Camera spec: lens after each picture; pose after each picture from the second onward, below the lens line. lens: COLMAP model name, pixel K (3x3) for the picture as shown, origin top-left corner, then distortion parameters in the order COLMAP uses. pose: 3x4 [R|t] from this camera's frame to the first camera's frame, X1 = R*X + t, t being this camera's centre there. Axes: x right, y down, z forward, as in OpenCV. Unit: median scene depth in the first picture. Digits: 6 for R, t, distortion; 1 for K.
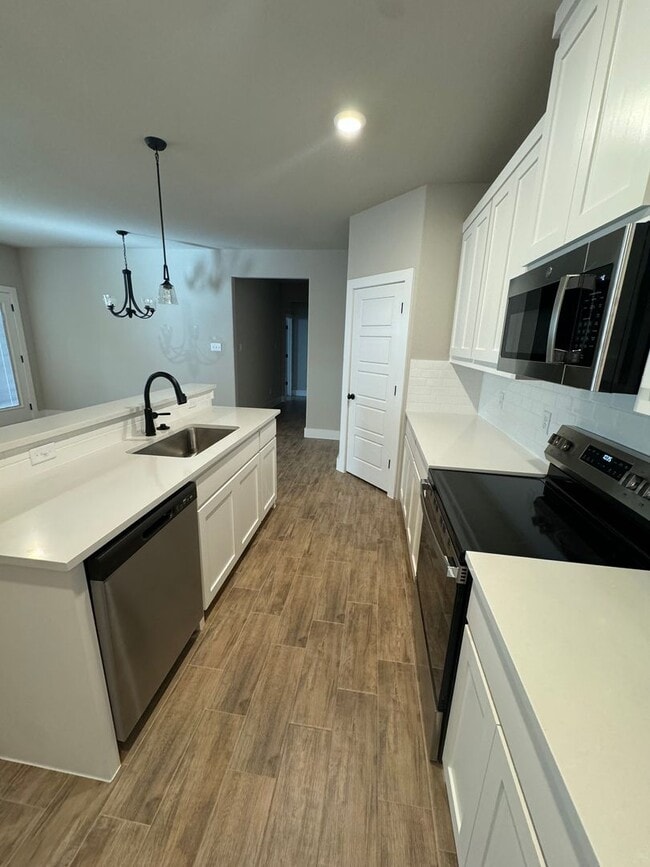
lens RADIAL K [[346.1, 0, 326.8], [0, 346.1, 430.8], [0, 0, 1]] dist [-0.000718, -0.000368]
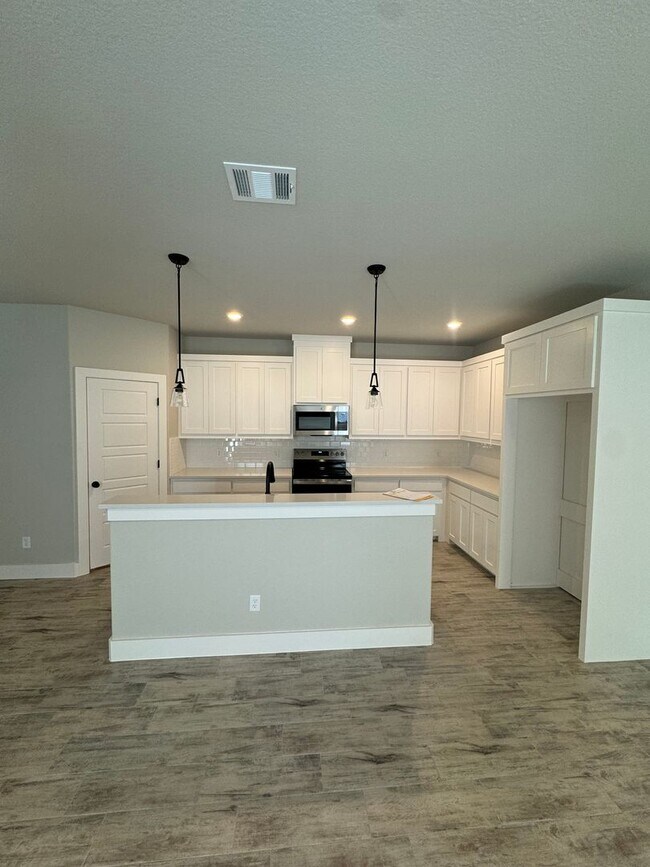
lens RADIAL K [[346.1, 0, 326.8], [0, 346.1, 430.8], [0, 0, 1]] dist [-0.000718, -0.000368]
pose [[-0.236382, -0.086187, 0.967830, -1.253879], [0.231354, 0.962419, 0.142211, -0.293738], [-0.943715, 0.257528, -0.207558, 0.698396]]
